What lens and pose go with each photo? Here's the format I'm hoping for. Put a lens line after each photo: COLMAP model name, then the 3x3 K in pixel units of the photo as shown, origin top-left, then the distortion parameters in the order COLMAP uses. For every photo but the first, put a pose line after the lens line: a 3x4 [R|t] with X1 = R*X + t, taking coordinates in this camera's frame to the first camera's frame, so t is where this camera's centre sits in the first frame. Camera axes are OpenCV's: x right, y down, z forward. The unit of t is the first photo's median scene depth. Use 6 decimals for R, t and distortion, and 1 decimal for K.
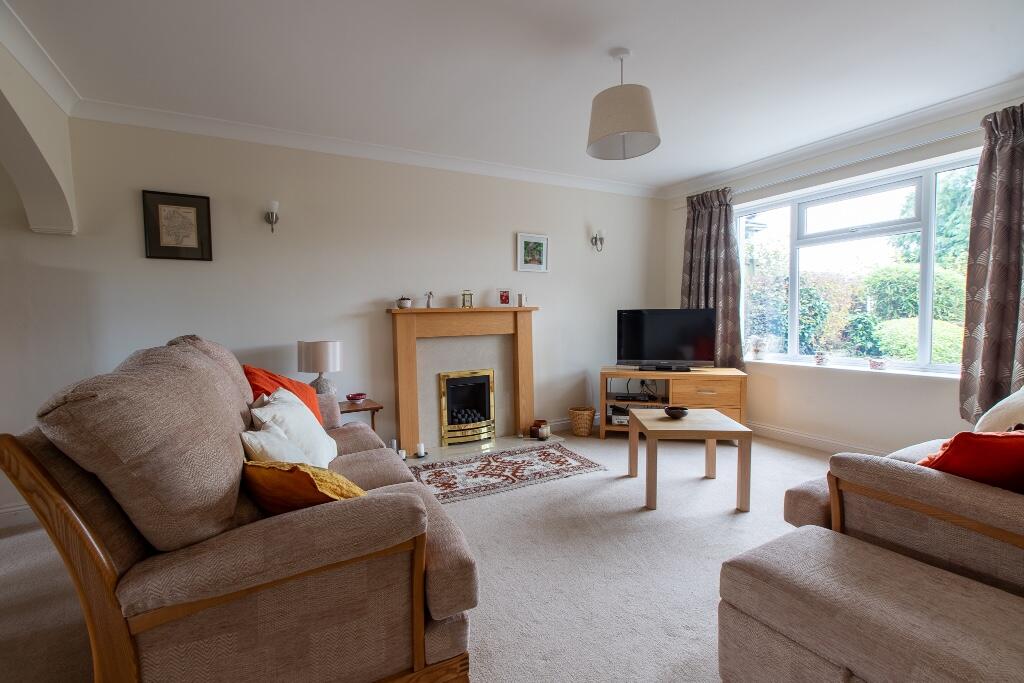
lens RADIAL K [[457.5, 0, 508.8], [0, 457.5, 341.1], [0, 0, 1]] dist [0.000885, 0.000006]
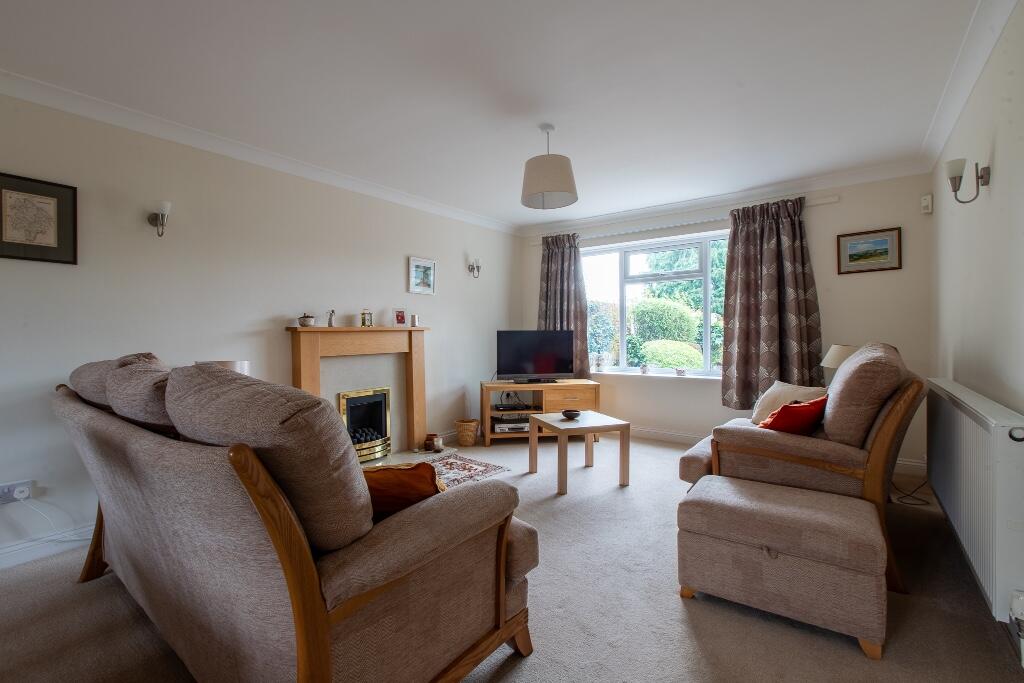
lens RADIAL K [[457.5, 0, 508.8], [0, 457.5, 341.1], [0, 0, 1]] dist [0.000885, 0.000006]
pose [[0.909746, 0.003021, 0.415154, -0.219495], [0.015613, 0.999017, -0.041483, 0.005437], [-0.414871, 0.044221, 0.908805, -0.044384]]
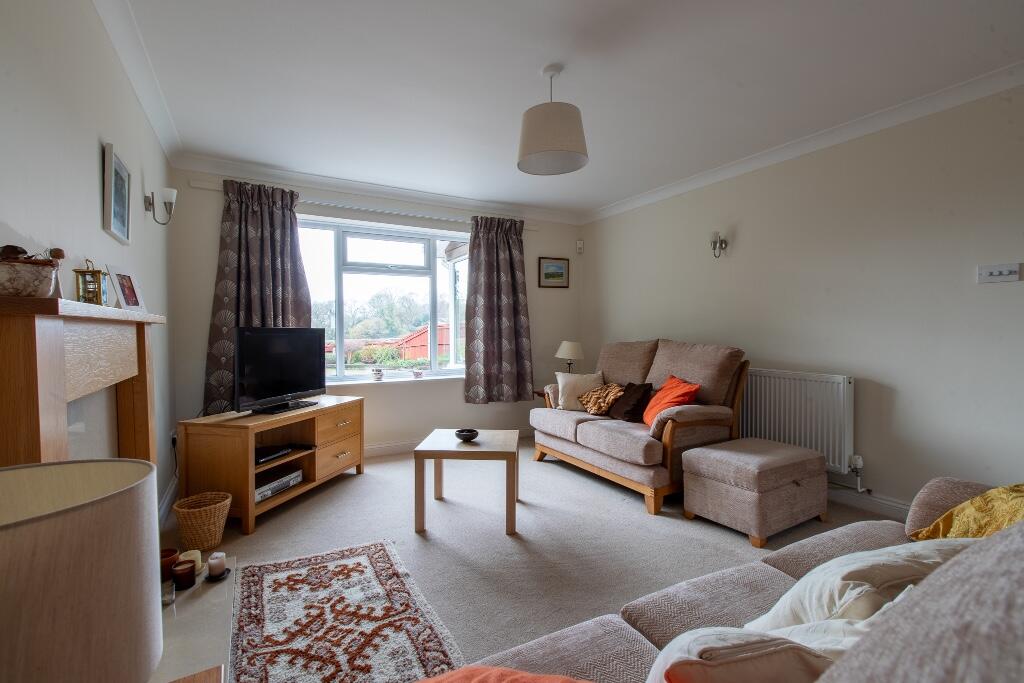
lens RADIAL K [[457.5, 0, 508.8], [0, 457.5, 341.1], [0, 0, 1]] dist [0.000885, 0.000006]
pose [[-0.013516, -0.004127, 0.999900, -0.439989], [0.061127, 0.998118, 0.004946, -0.030225], [-0.998038, 0.061188, -0.013239, 0.667611]]
